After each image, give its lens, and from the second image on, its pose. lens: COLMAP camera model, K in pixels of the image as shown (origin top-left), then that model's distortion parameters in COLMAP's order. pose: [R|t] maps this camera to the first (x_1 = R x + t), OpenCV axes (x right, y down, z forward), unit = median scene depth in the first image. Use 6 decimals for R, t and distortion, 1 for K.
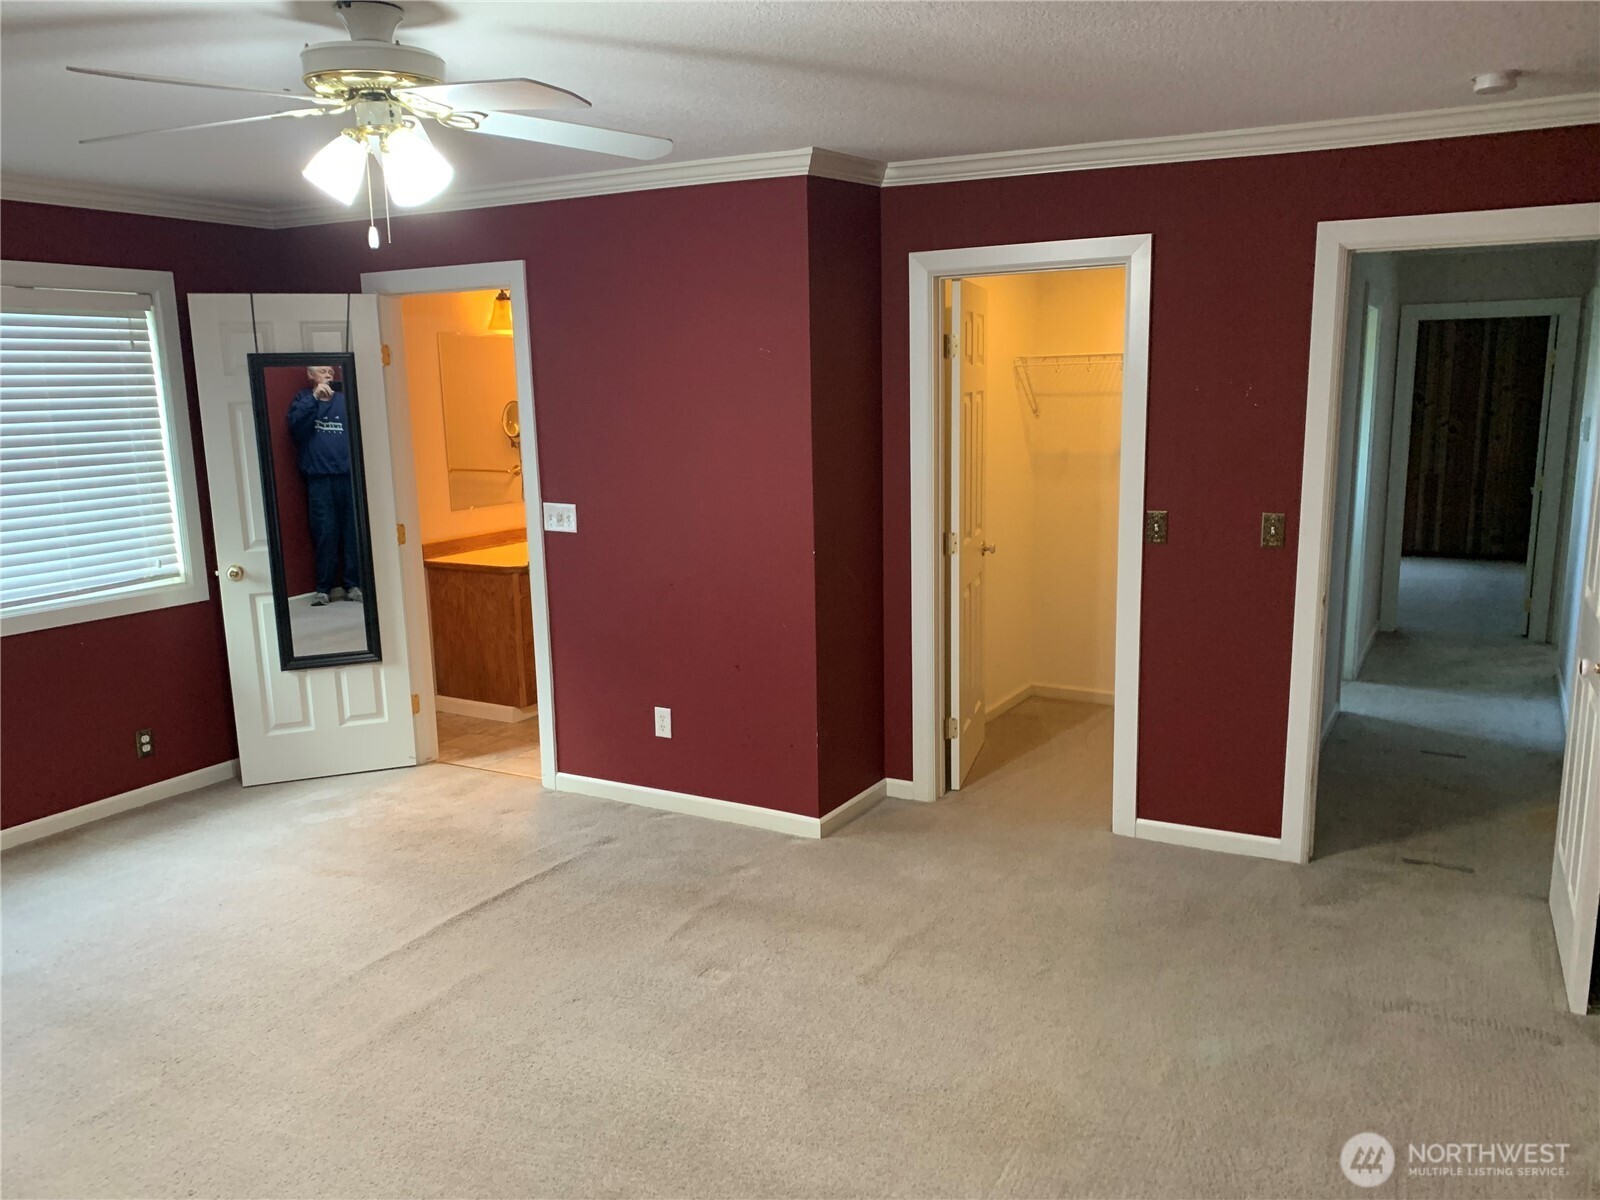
lens RADIAL K [[1284.6, 0, 800.5], [0, 1284.6, 622.4], [0, 0, 1]] dist [0.044544, 0.000280]
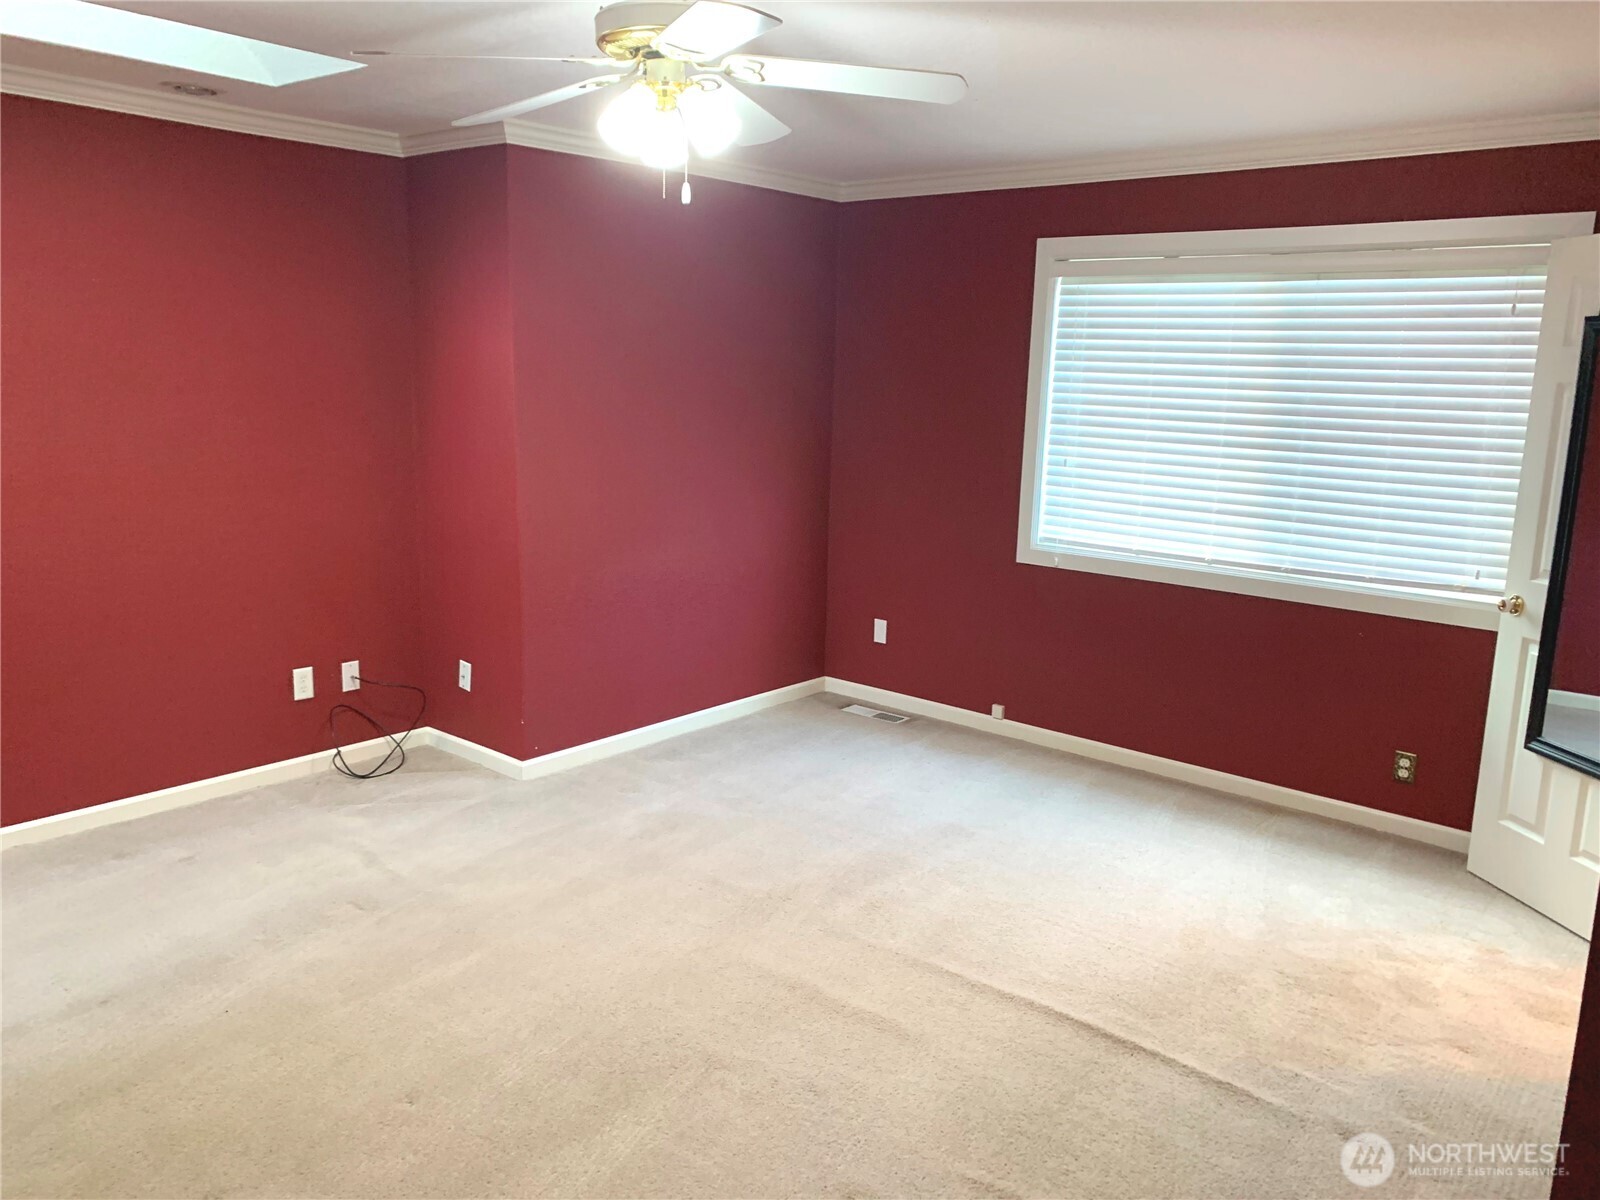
lens RADIAL K [[1209.6, 0, 800.0], [0, 1209.6, 600.0], [0, 0, 1]] dist [0.002217, -0.011445]
pose [[-0.196688, 0.200807, -0.959682, 0.344479], [-0.219307, 0.944992, 0.242681, -0.126116], [0.955625, 0.258197, -0.141830, 0.725274]]
